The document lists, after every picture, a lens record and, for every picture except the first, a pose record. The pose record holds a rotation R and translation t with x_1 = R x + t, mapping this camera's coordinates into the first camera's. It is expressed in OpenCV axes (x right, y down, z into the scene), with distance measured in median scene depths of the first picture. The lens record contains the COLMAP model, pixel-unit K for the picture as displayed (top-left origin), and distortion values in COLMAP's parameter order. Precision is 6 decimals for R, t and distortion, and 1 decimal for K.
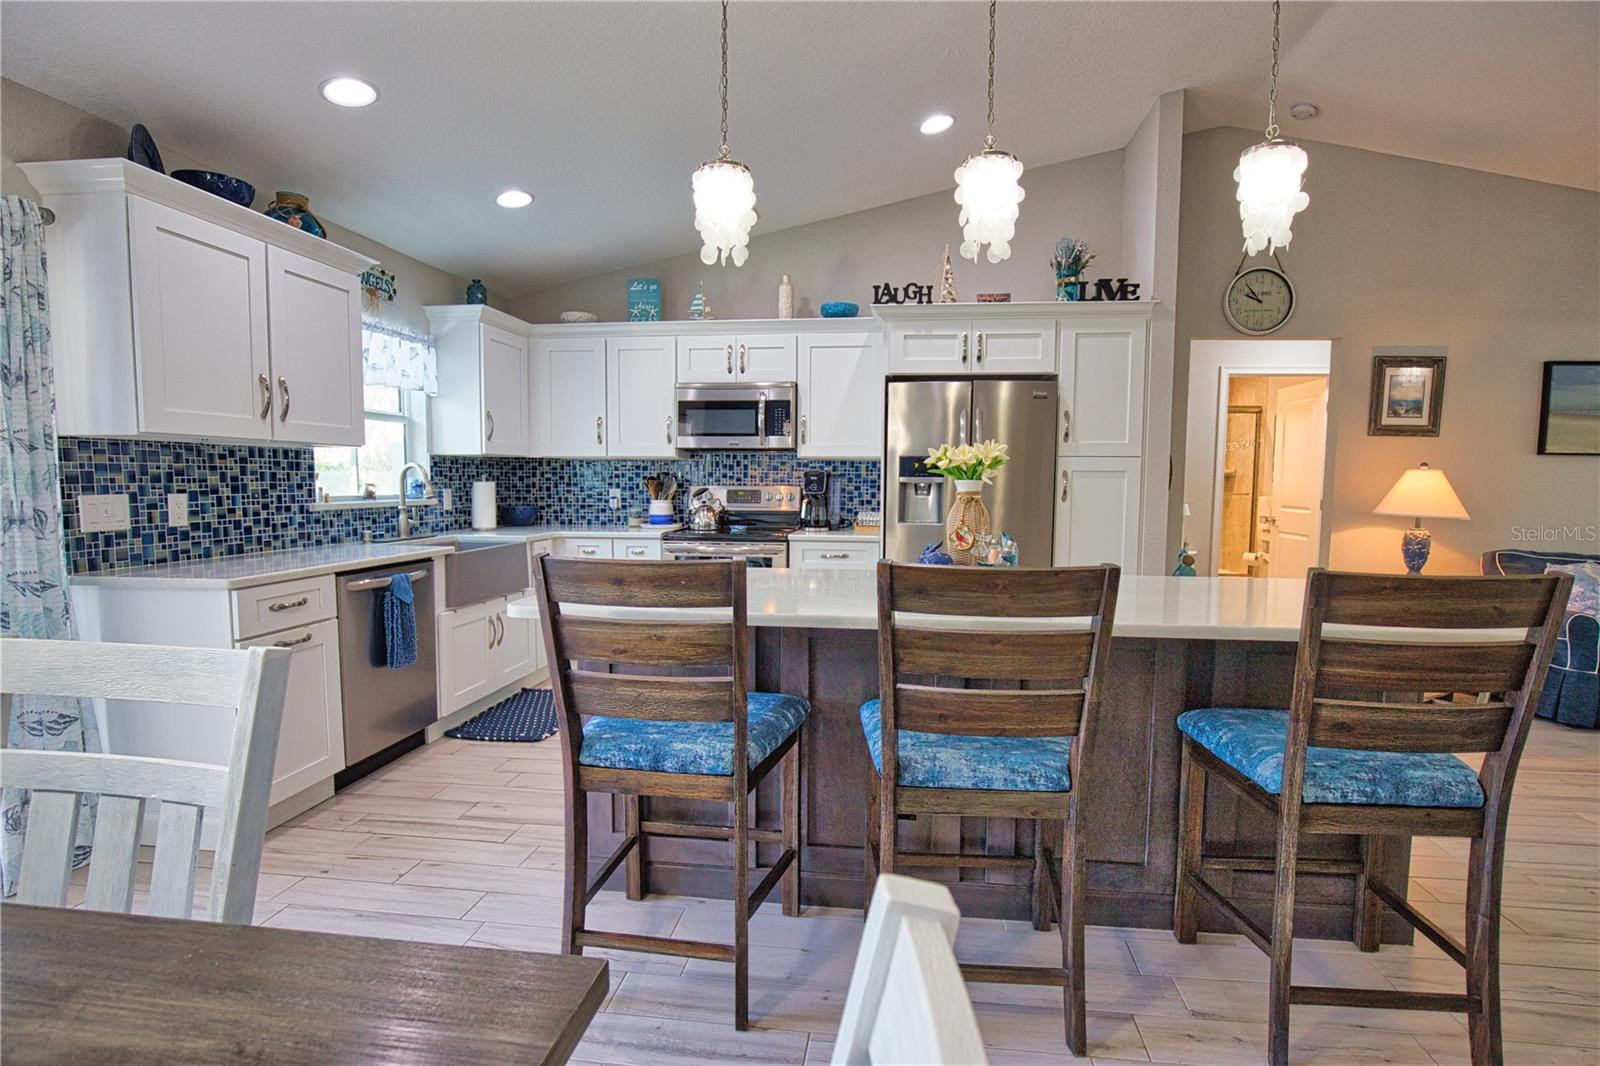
lens RADIAL K [[784.5, 0, 813.7], [0, 784.5, 543.8], [0, 0, 1]] dist [-0.030350, 0.006056]
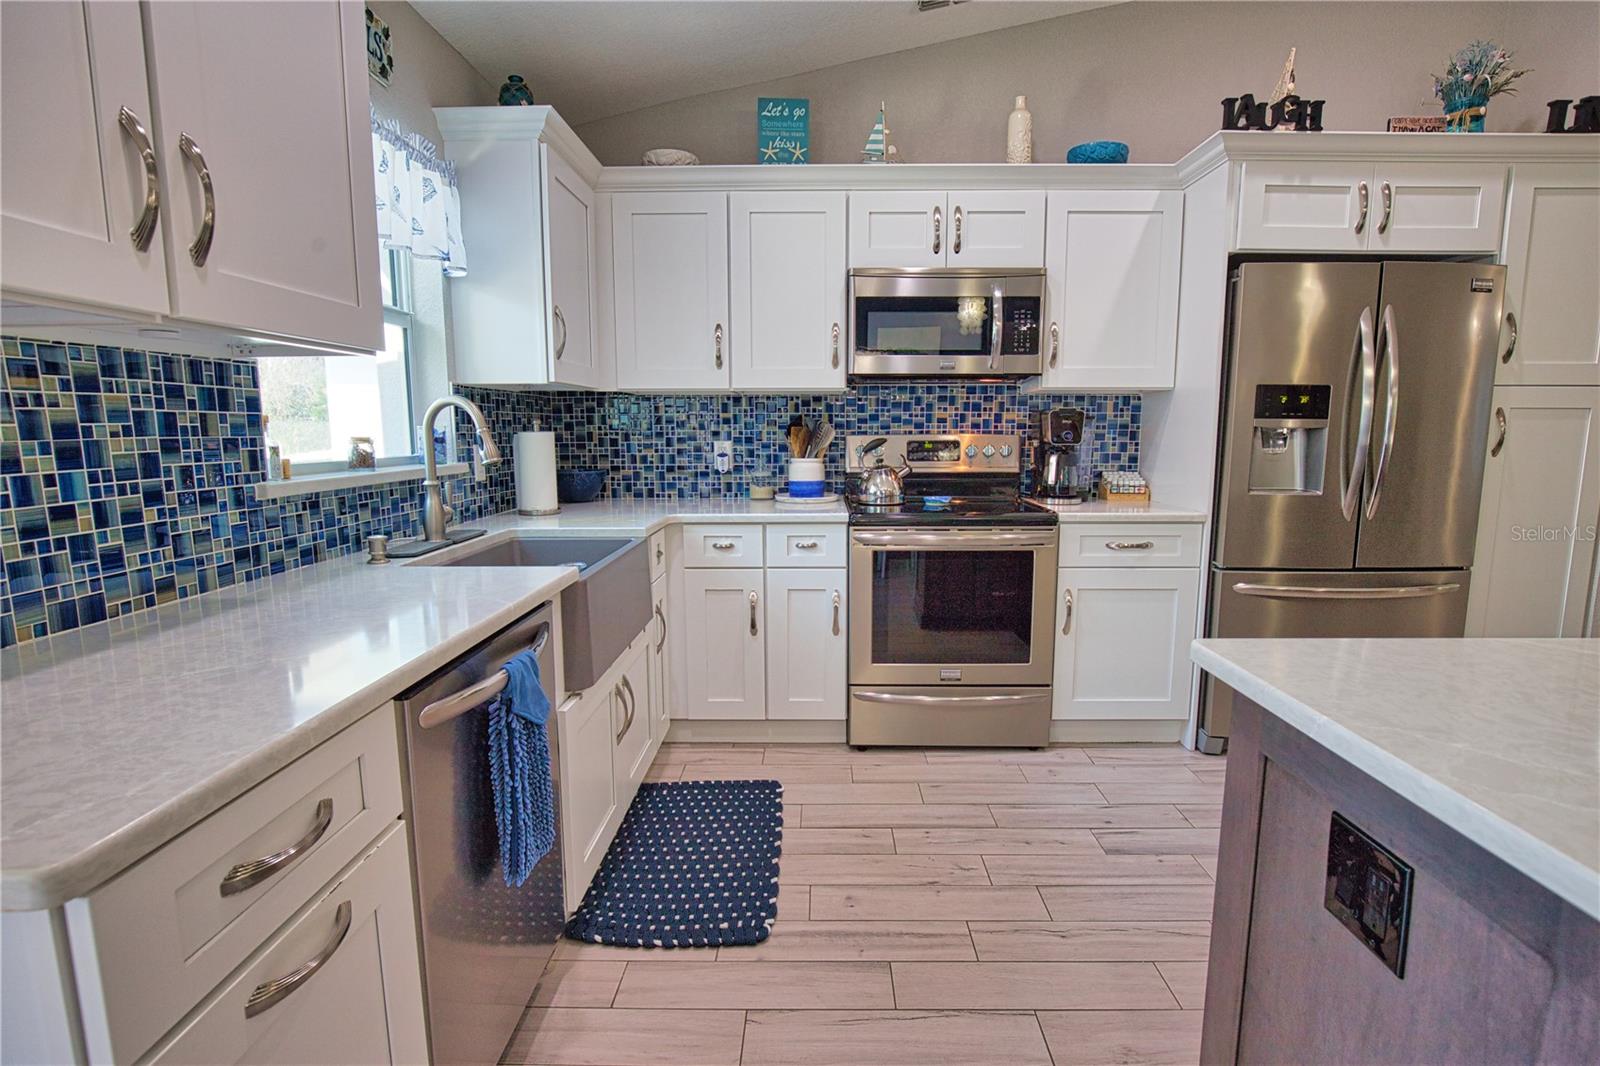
lens RADIAL K [[784.5, 0, 809.7], [0, 784.5, 538.0], [0, 0, 1]] dist [-0.030350, 0.006056]
pose [[0.994014, -0.024141, 0.106553, -0.311427], [0.017757, 0.998012, 0.060465, -0.034432], [-0.107801, -0.058211, 0.992467, 0.425666]]
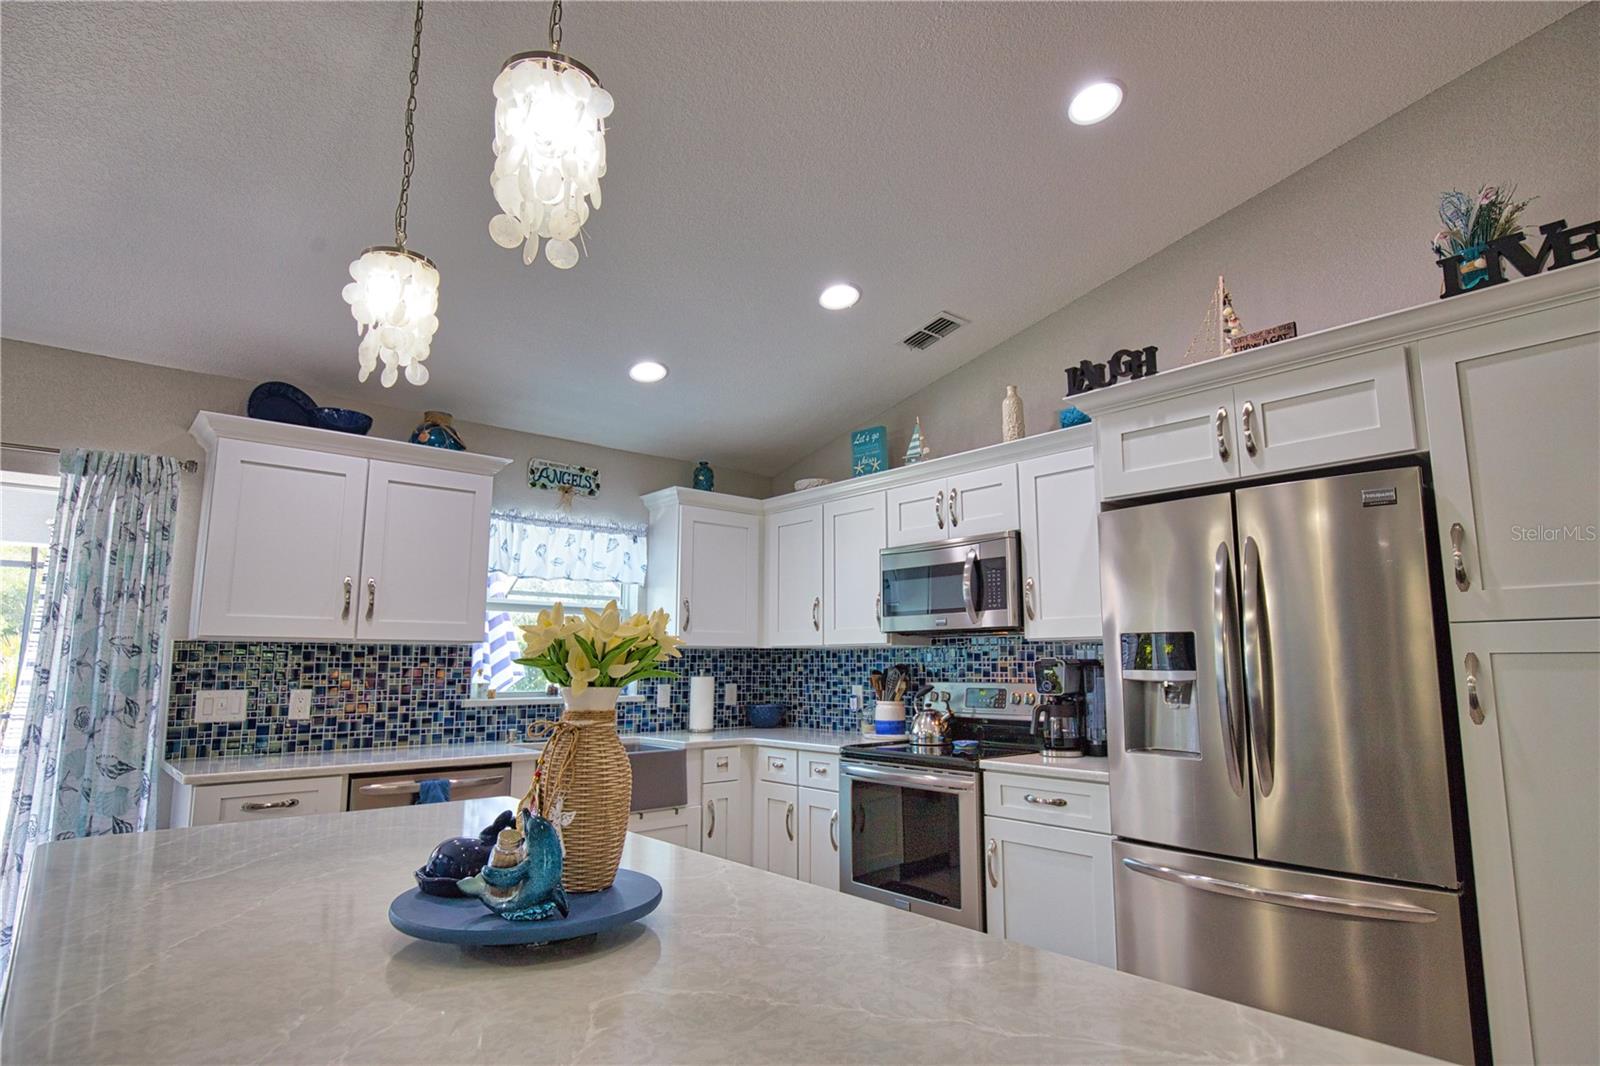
lens RADIAL K [[844.4, 0, 806.3], [0, 844.4, 542.5], [0, 0, 1]] dist [-0.019426, 0.001182]
pose [[0.747336, -0.103637, -0.656314, 0.354988], [-0.047899, 0.976788, -0.208783, -0.036756], [0.662717, 0.187468, 0.725025, 0.382982]]
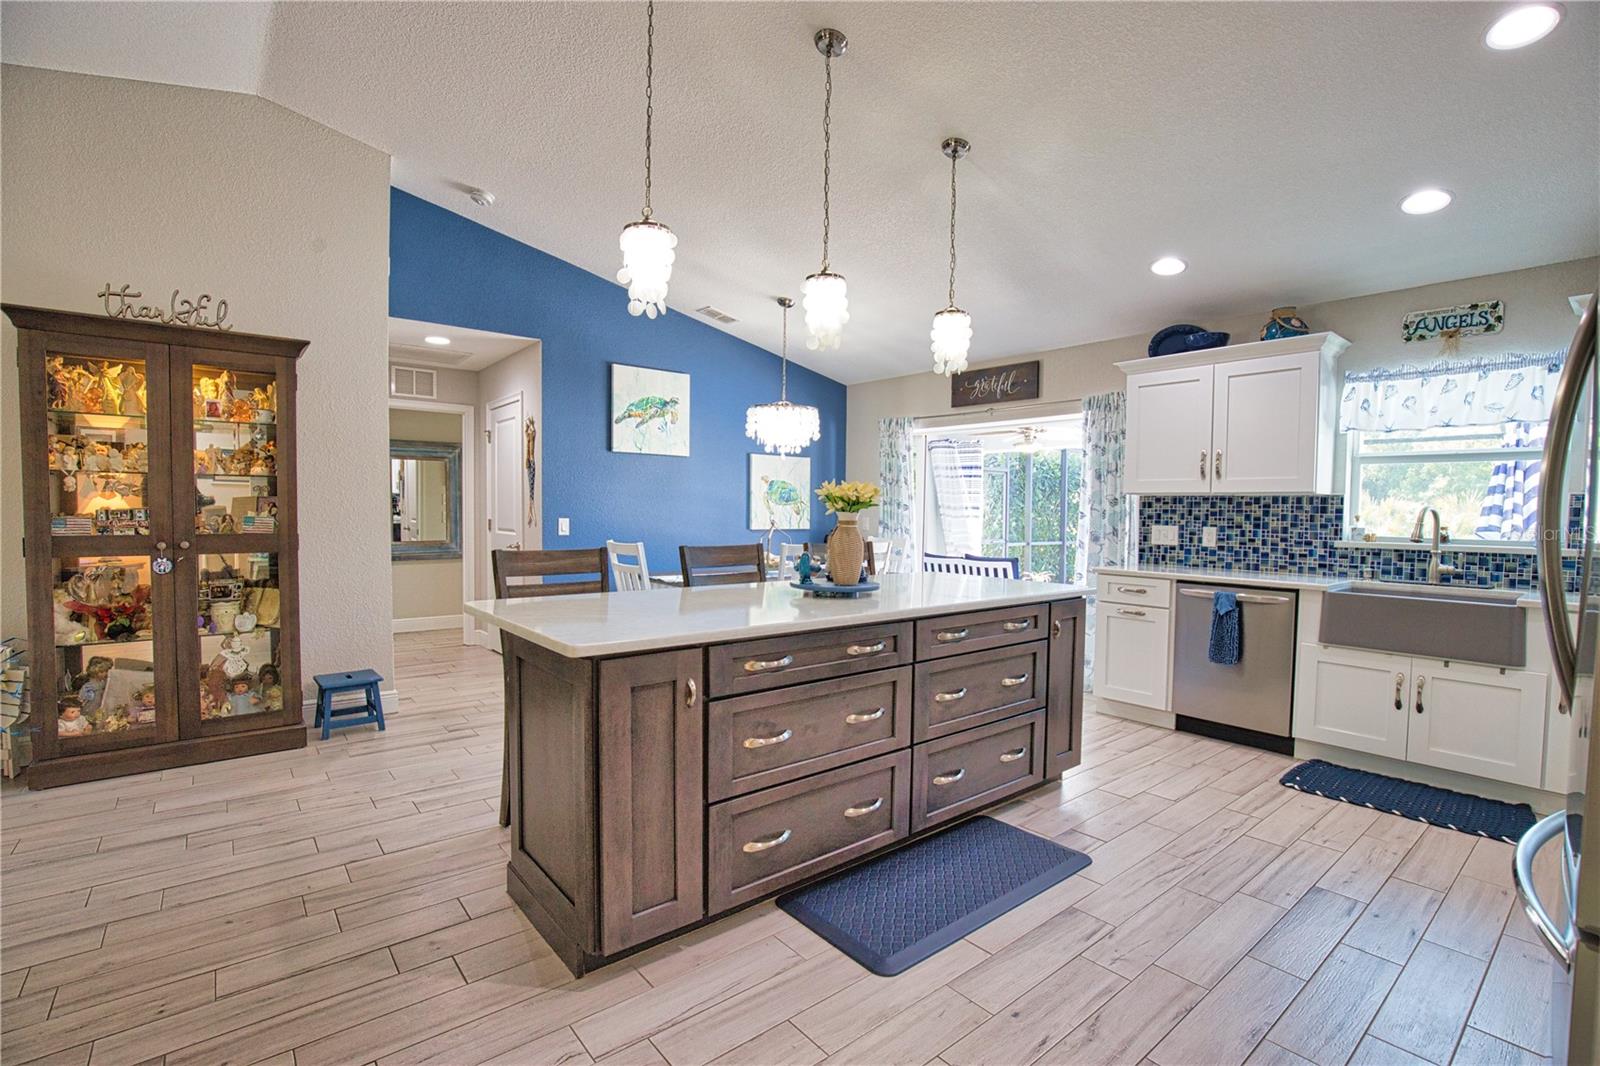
lens RADIAL K [[729.1, 0, 807.5], [0, 729.1, 539.1], [0, 0, 1]] dist [-0.034854, 0.005327]
pose [[-0.683185, 0.012897, -0.730131, 0.599977], [-0.078752, 0.992712, 0.091224, -0.075605], [0.725986, 0.119822, -0.677190, 0.959613]]
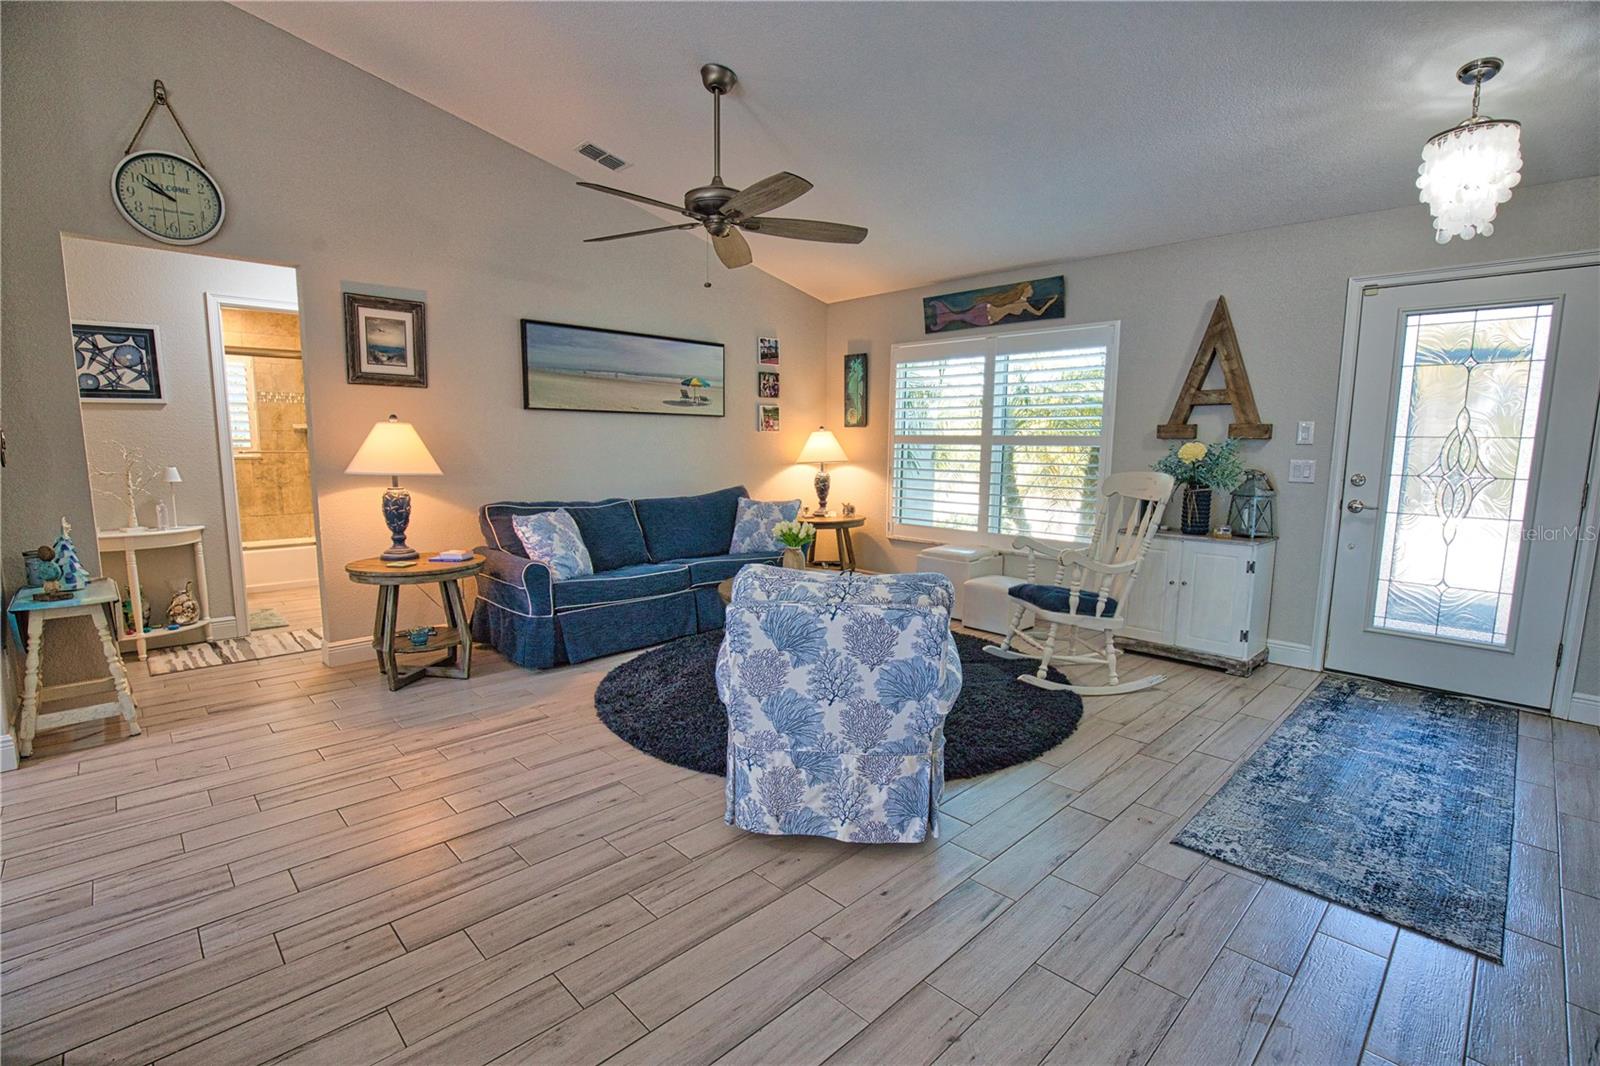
lens RADIAL K [[729.1, 0, 807.2], [0, 729.1, 545.9], [0, 0, 1]] dist [-0.034854, 0.005327]
pose [[0.620256, -0.114779, 0.775956, 0.419206], [0.062167, 0.993318, 0.097239, -0.003806], [-0.781932, -0.012074, 0.623247, 0.083826]]
